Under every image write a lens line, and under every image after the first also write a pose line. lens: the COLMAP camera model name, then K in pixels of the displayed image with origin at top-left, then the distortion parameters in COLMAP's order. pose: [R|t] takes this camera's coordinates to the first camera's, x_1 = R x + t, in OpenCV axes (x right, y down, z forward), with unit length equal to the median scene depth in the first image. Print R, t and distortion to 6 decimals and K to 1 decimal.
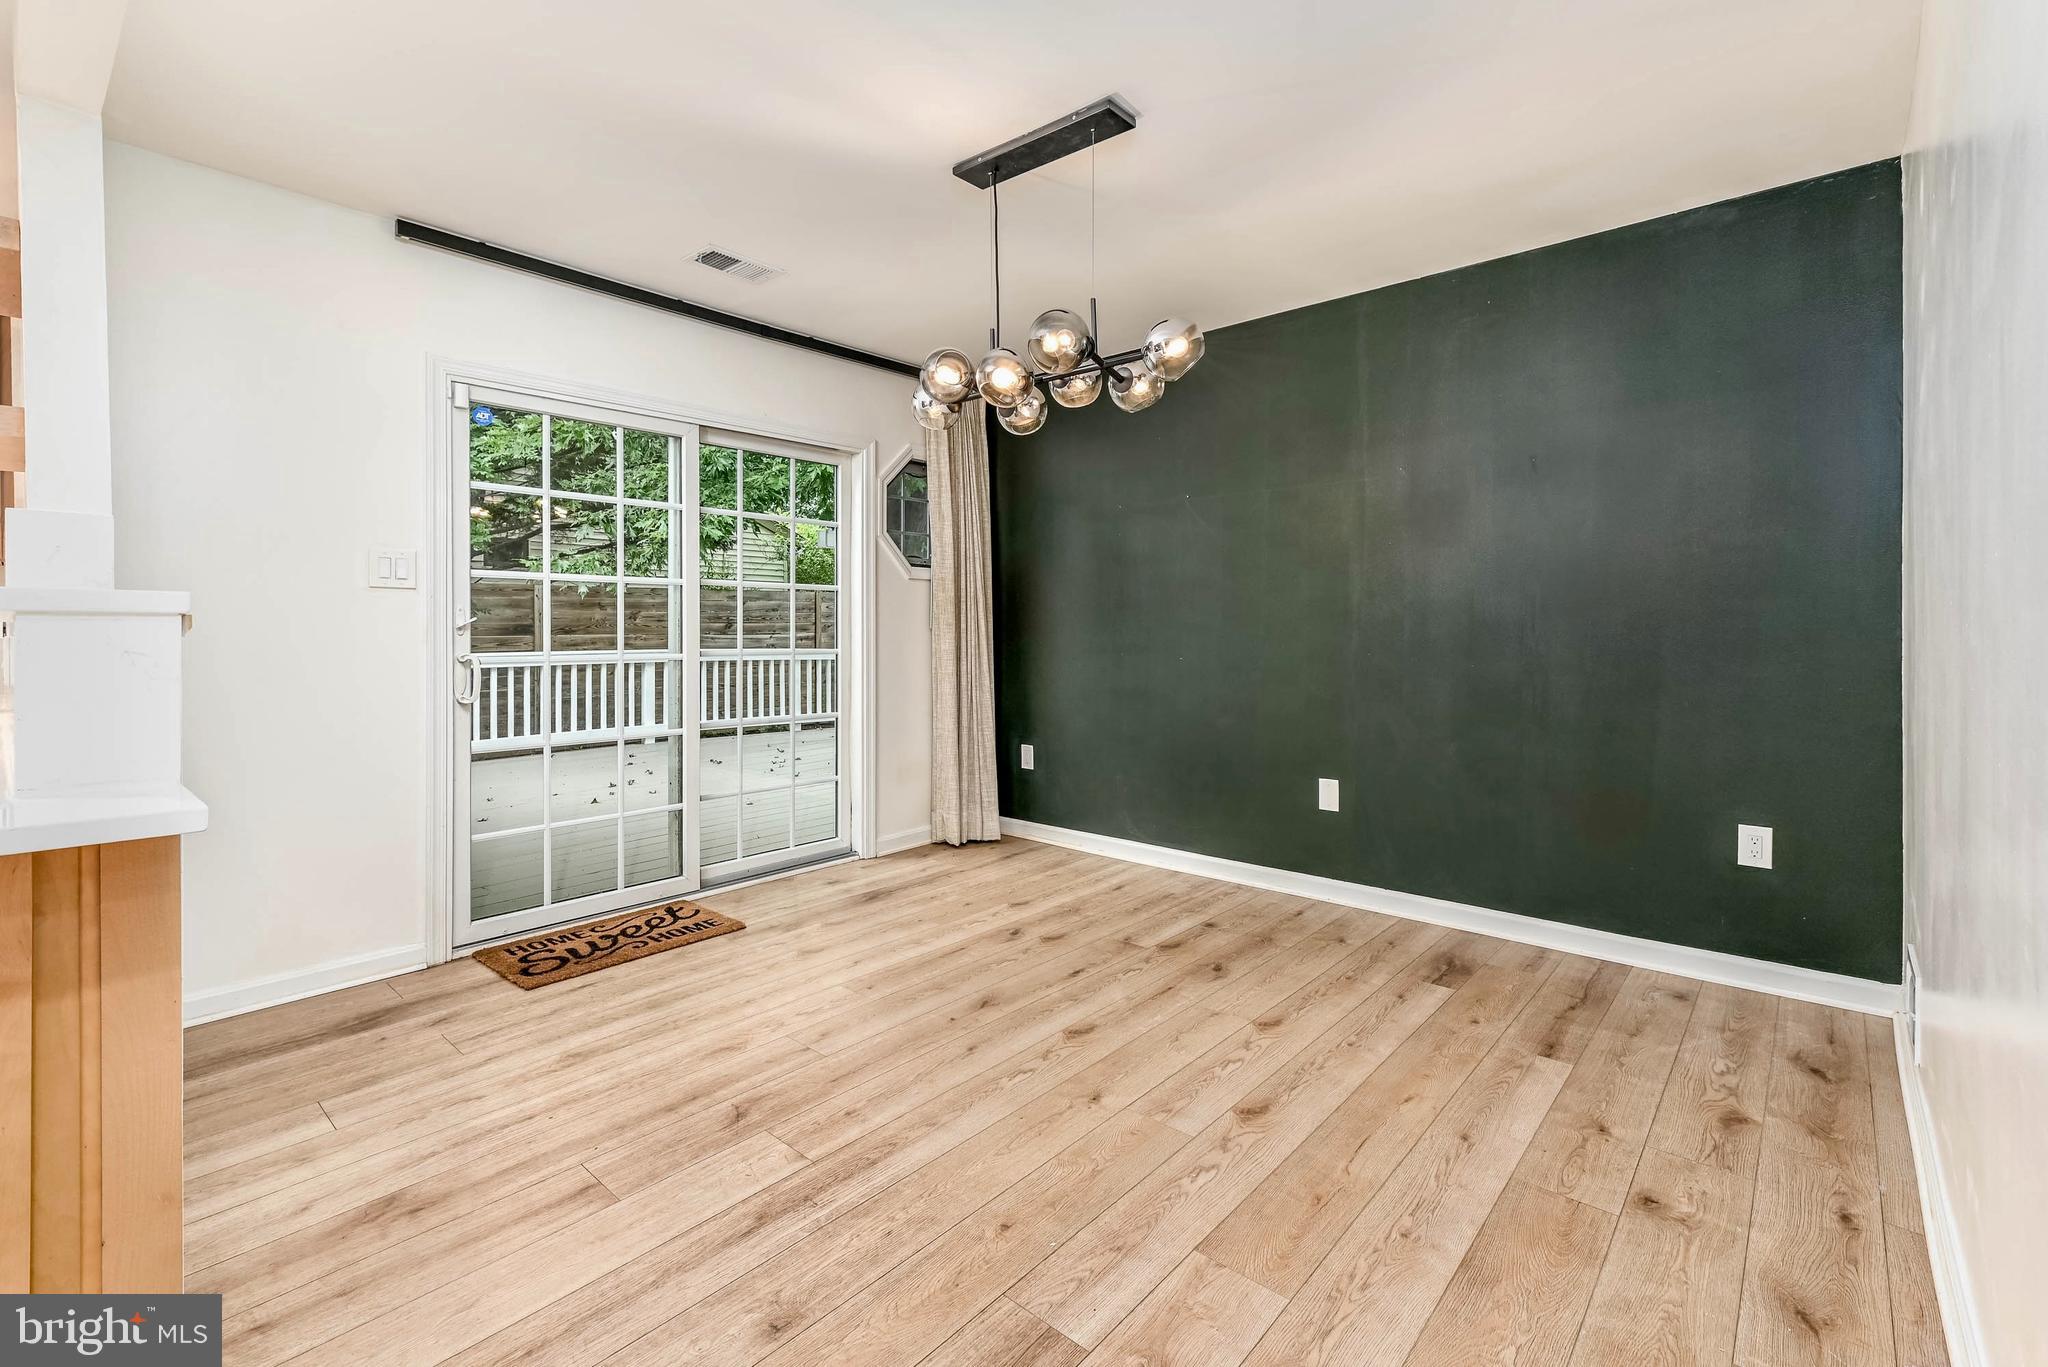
lens RADIAL K [[932.7, 0, 1020.2], [0, 932.7, 620.2], [0, 0, 1]] dist [0.003444, -0.000025]
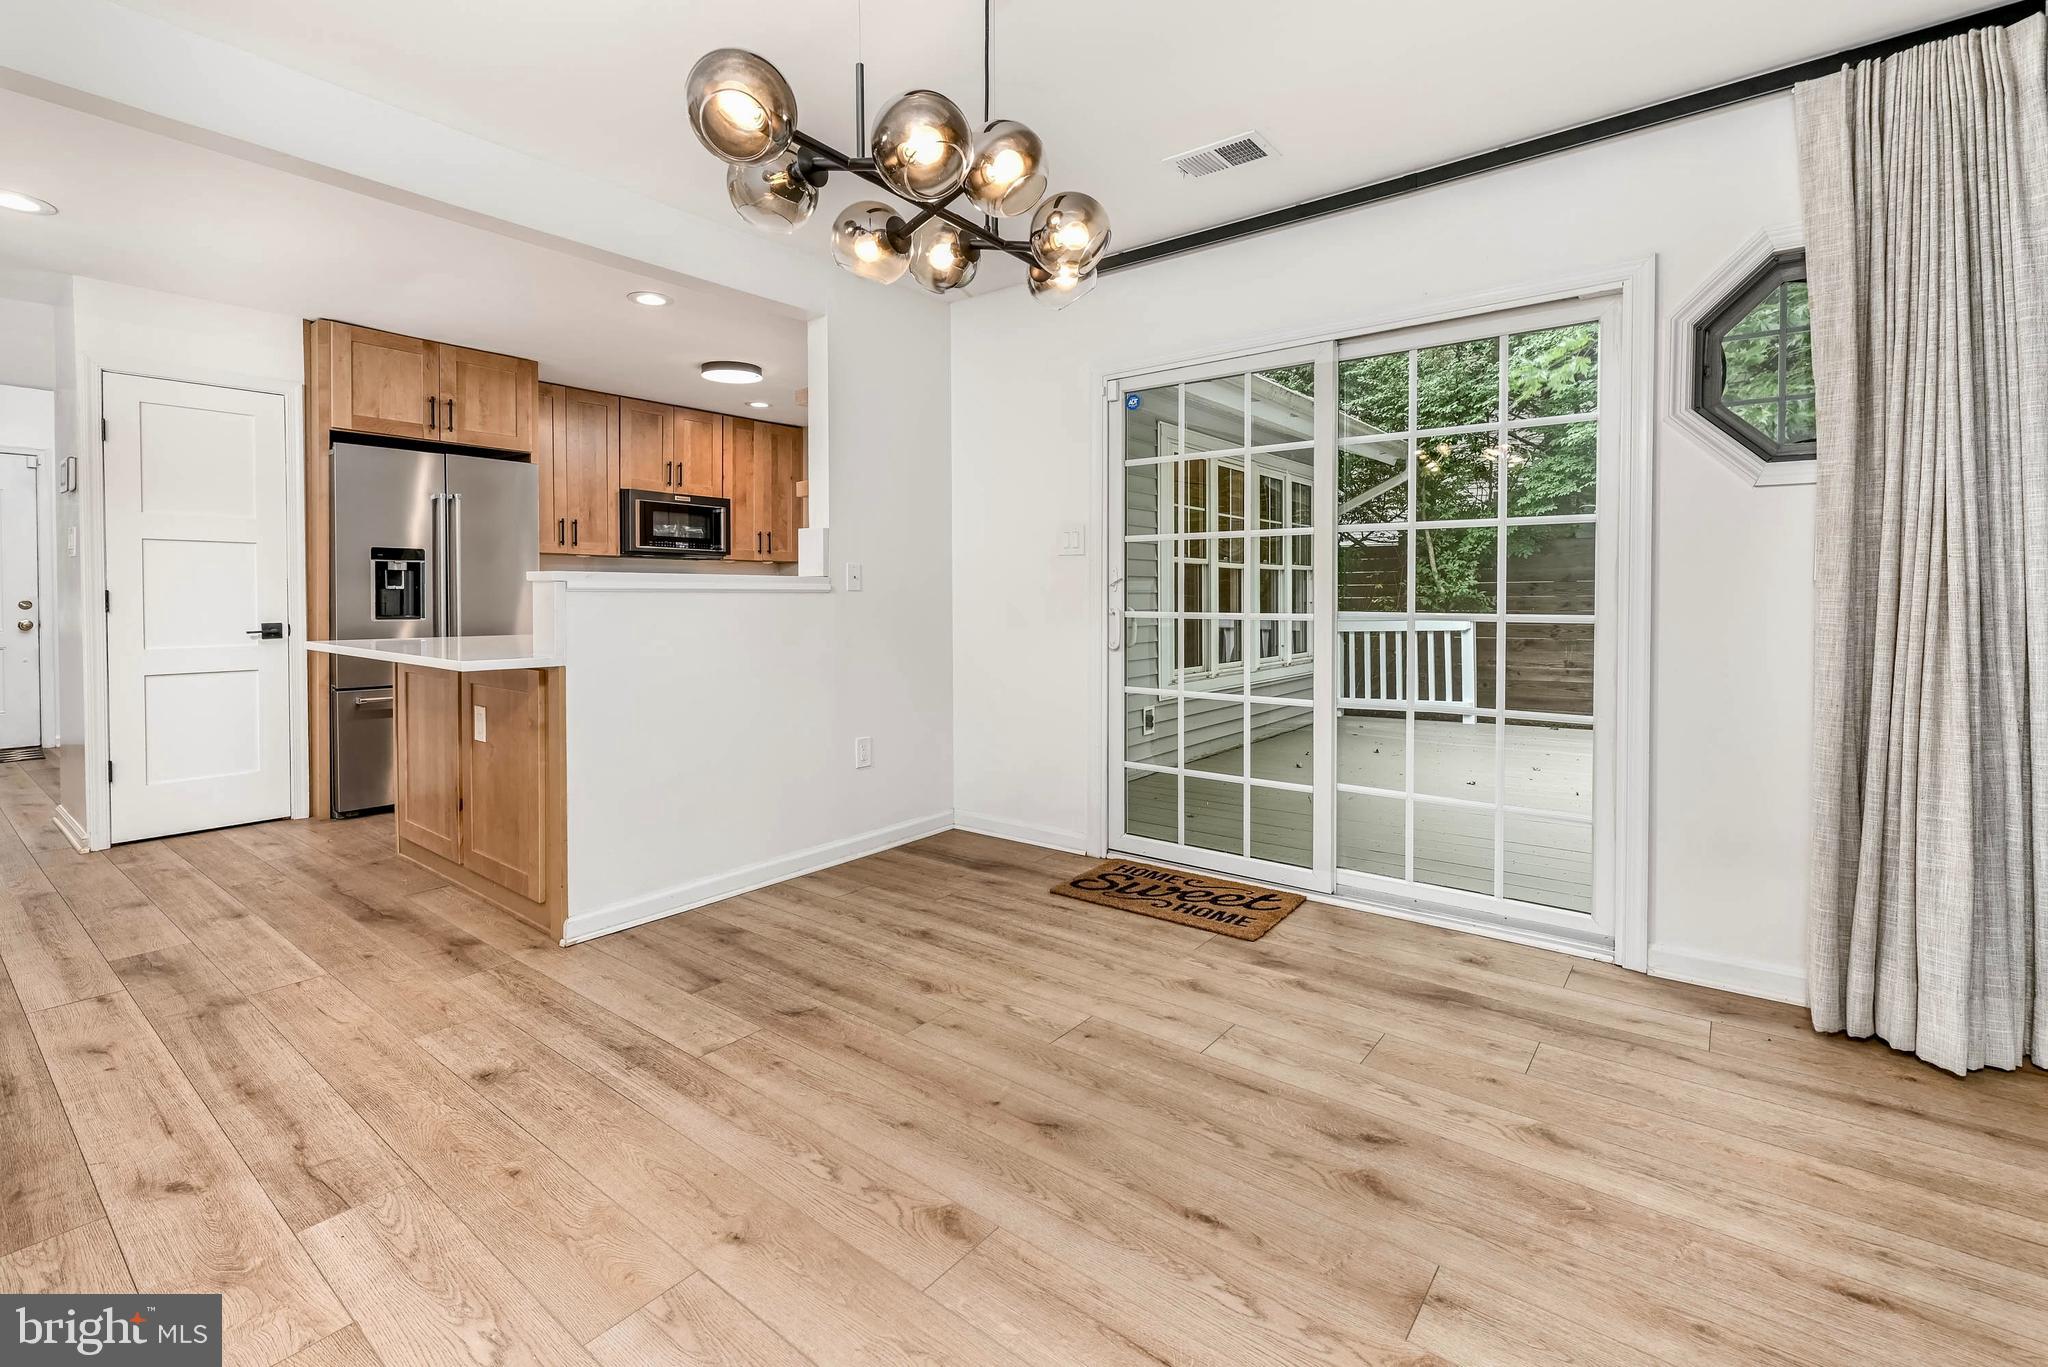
lens RADIAL K [[887.8, 0, 1019.3], [0, 887.8, 593.8], [0, 0, 1]] dist [0.001477, -0.000279]
pose [[0.056579, 0.004575, -0.998388, 0.675851], [0.013241, 0.999898, 0.005332, 0.014816], [0.998310, -0.013521, 0.056513, 1.038654]]
